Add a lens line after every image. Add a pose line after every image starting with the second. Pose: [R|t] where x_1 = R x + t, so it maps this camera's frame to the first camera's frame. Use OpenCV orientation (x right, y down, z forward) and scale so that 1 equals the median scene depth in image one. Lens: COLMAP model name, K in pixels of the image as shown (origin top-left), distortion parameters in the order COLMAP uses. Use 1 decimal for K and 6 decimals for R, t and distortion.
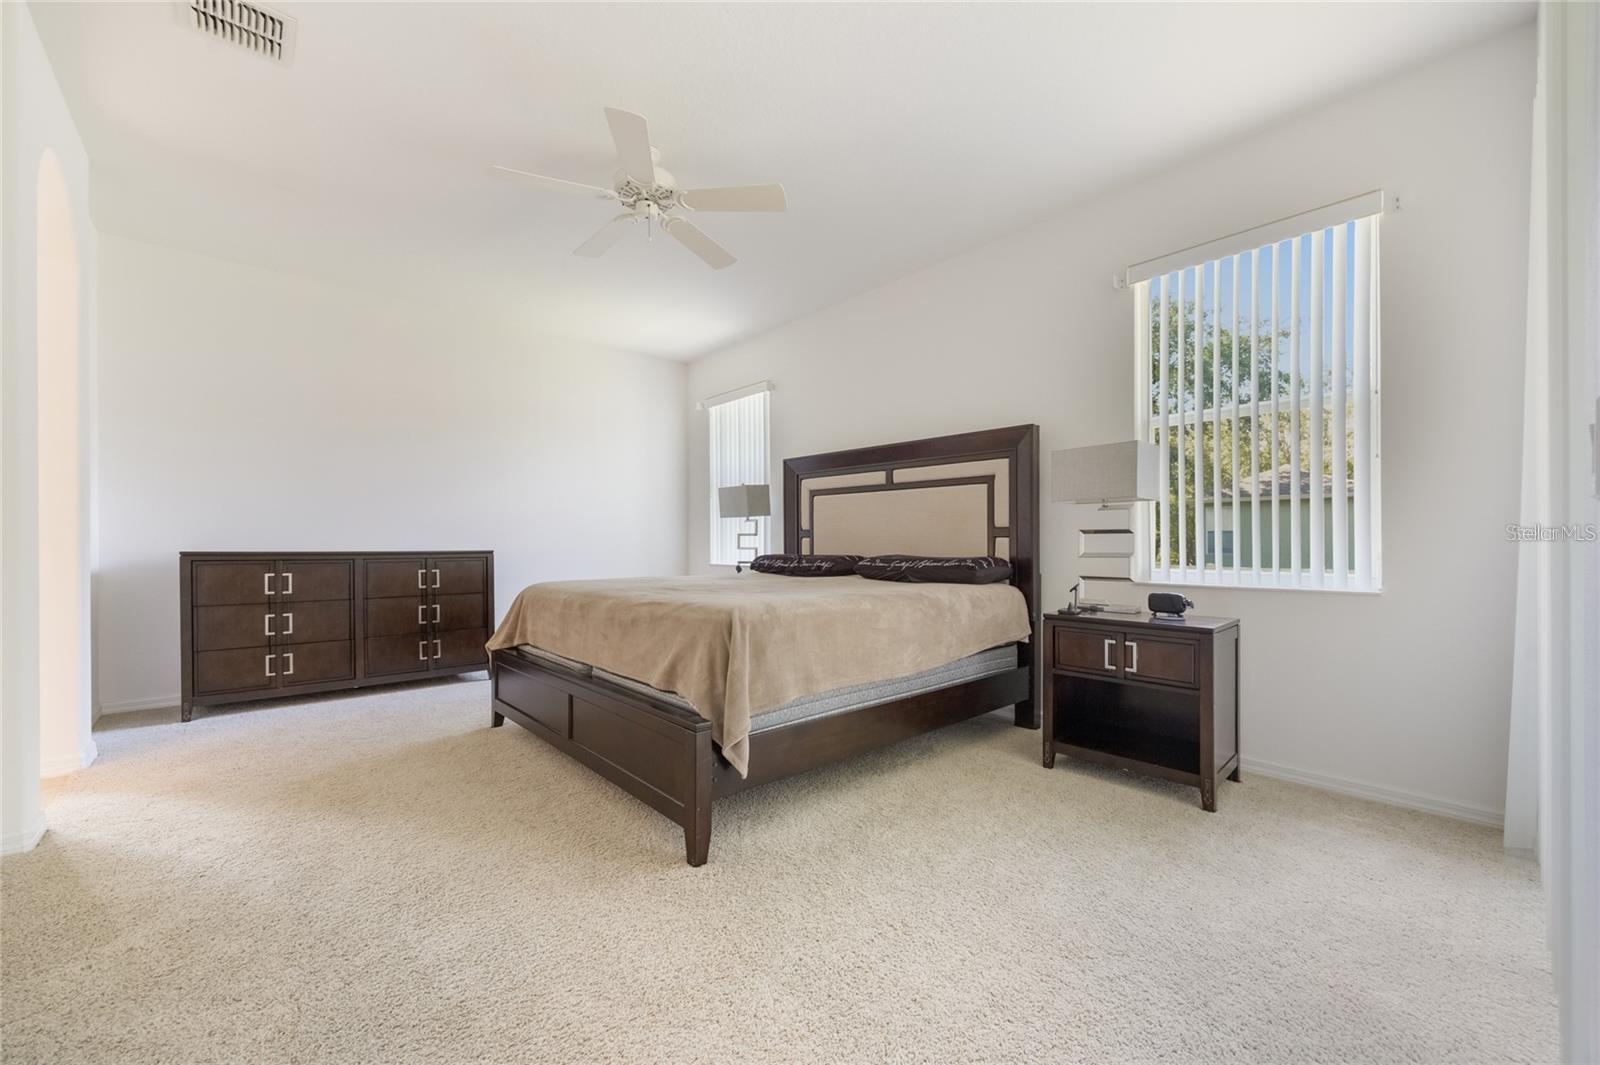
lens RADIAL K [[623.0, 0, 792.2], [0, 623.0, 529.6], [0, 0, 1]] dist [-0.000950, 0.000195]
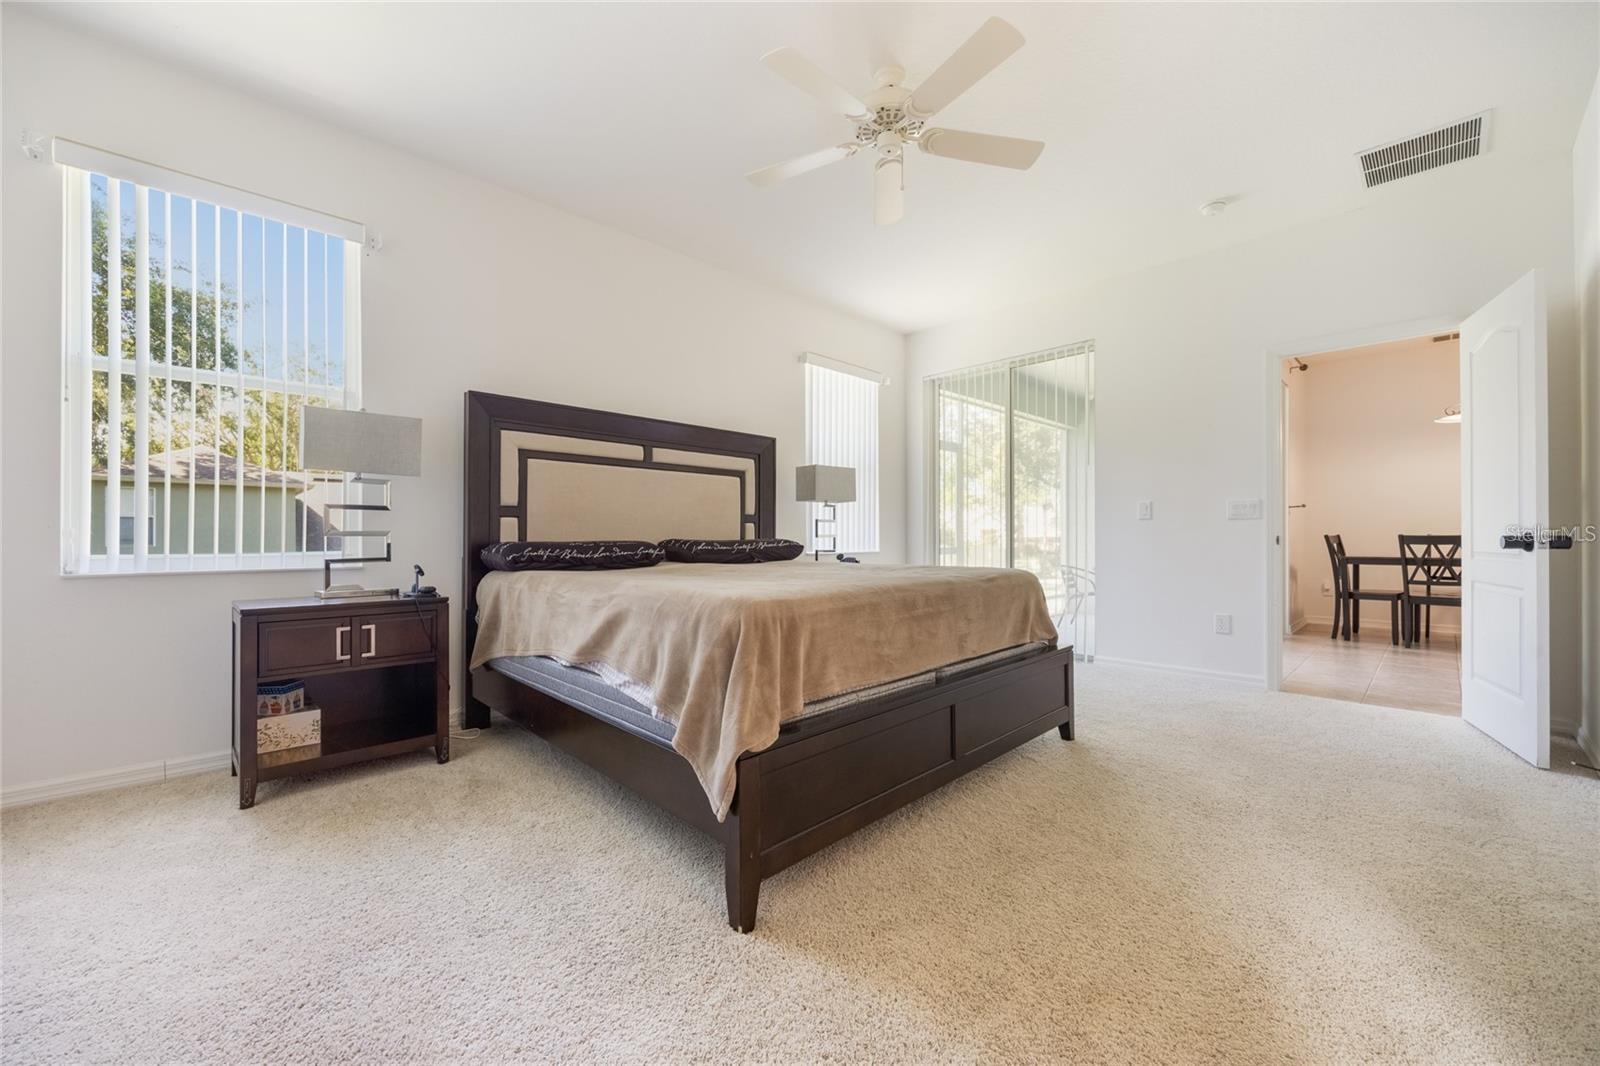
lens RADIAL K [[623.0, 0, 792.2], [0, 623.0, 530.1], [0, 0, 1]] dist [-0.000950, 0.000195]
pose [[-0.044341, 0.006936, 0.998992, -0.736239], [-0.024263, 0.999673, -0.008018, 0.027810], [-0.998722, -0.024594, -0.044158, 0.799233]]
